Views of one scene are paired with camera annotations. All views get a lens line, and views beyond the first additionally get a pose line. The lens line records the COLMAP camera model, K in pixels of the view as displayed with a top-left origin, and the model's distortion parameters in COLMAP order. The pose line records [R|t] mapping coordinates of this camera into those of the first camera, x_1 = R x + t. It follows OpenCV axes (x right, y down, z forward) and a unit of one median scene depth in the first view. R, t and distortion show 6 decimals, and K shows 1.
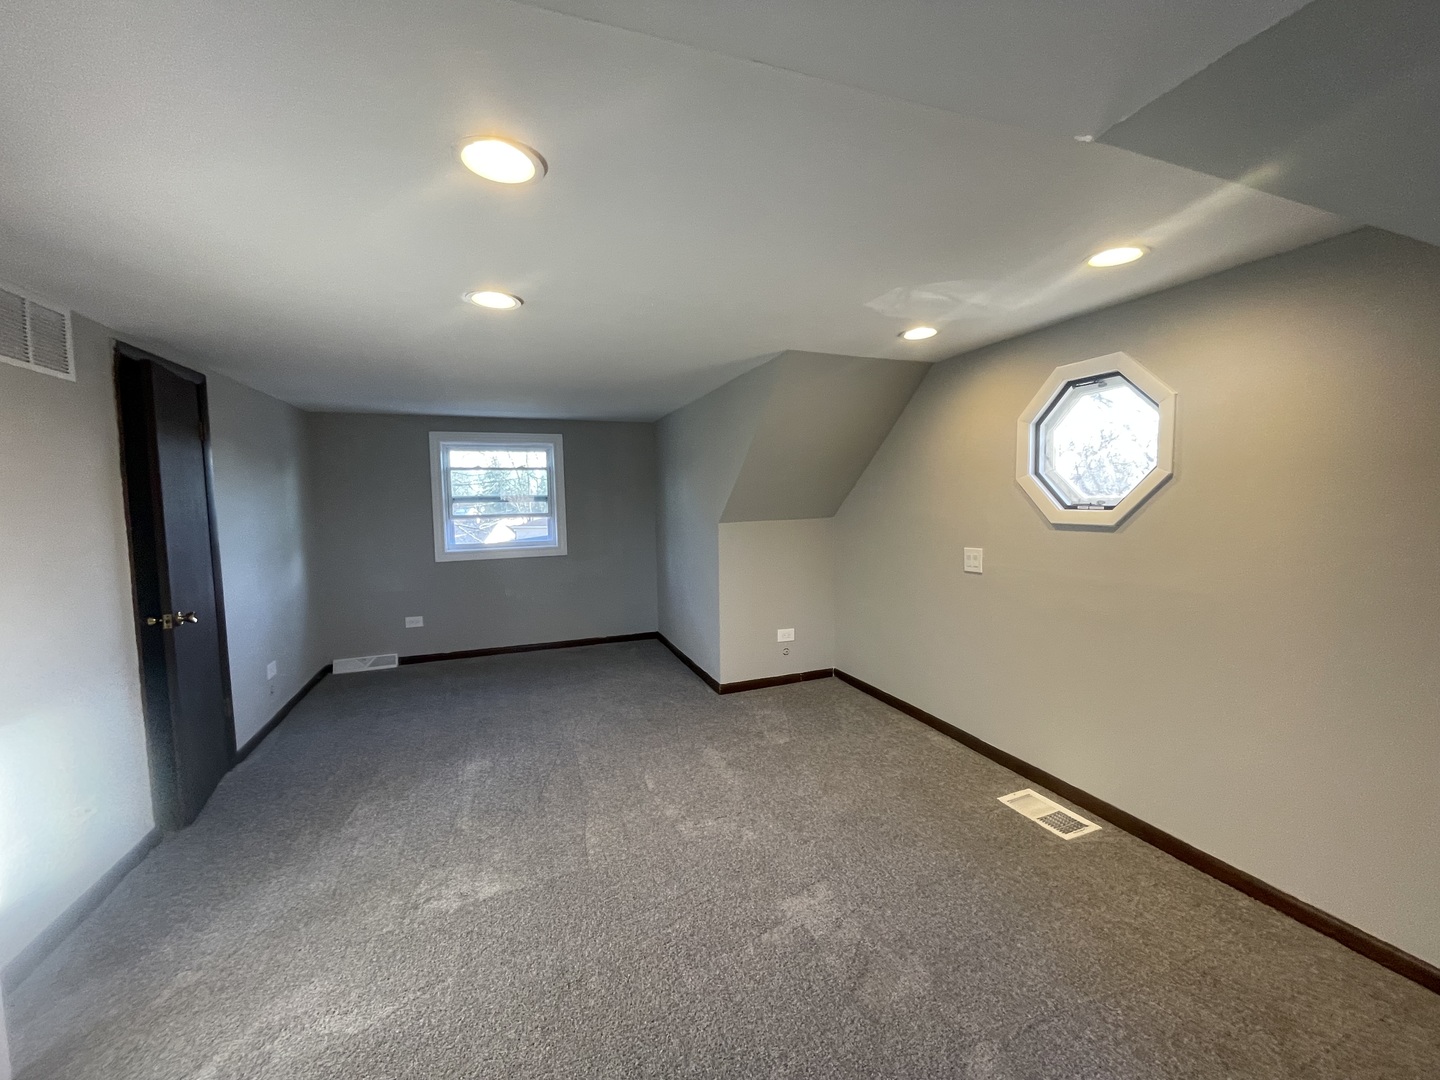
lens RADIAL K [[580.3, 0, 721.9], [0, 580.3, 543.4], [0, 0, 1]] dist [-0.003455, 0.000327]
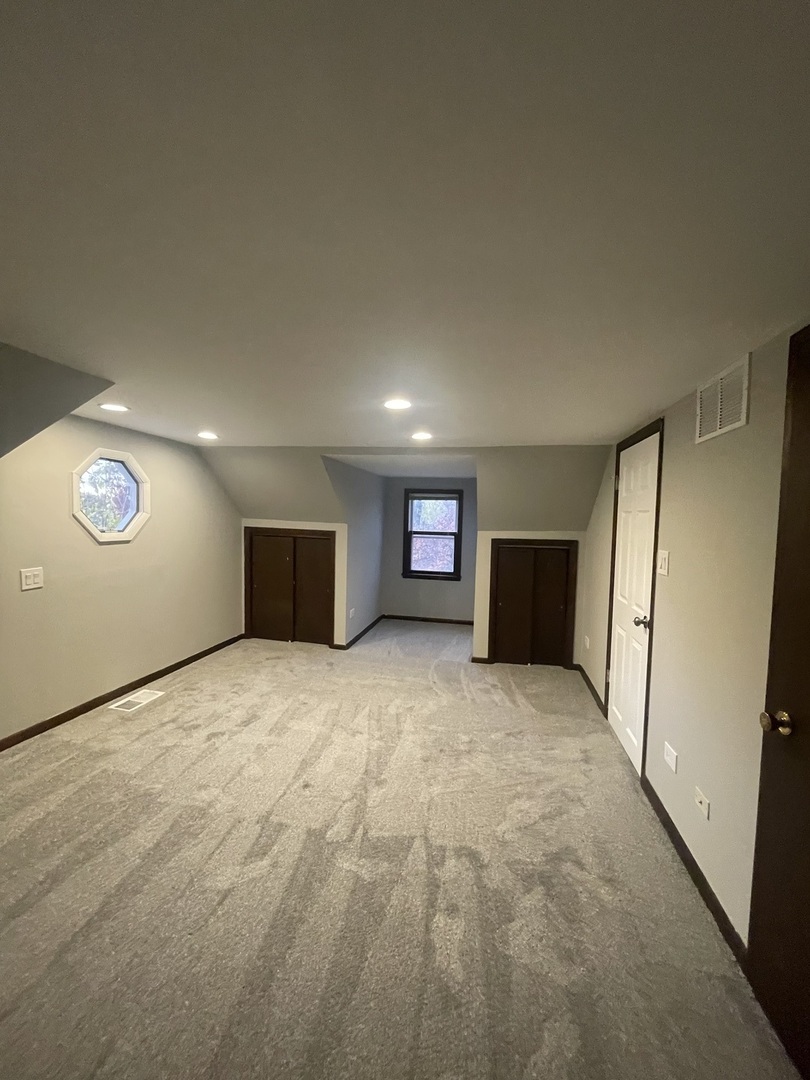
lens RADIAL K [[435.2, 0, 405.0], [0, 435.2, 540.0], [0, 0, 1]] dist [-0.003455, 0.000327]
pose [[-0.835939, -0.027380, 0.548138, -0.920512], [0.033907, 0.994270, 0.101374, -0.150297], [-0.547773, 0.103328, -0.830222, 1.703735]]
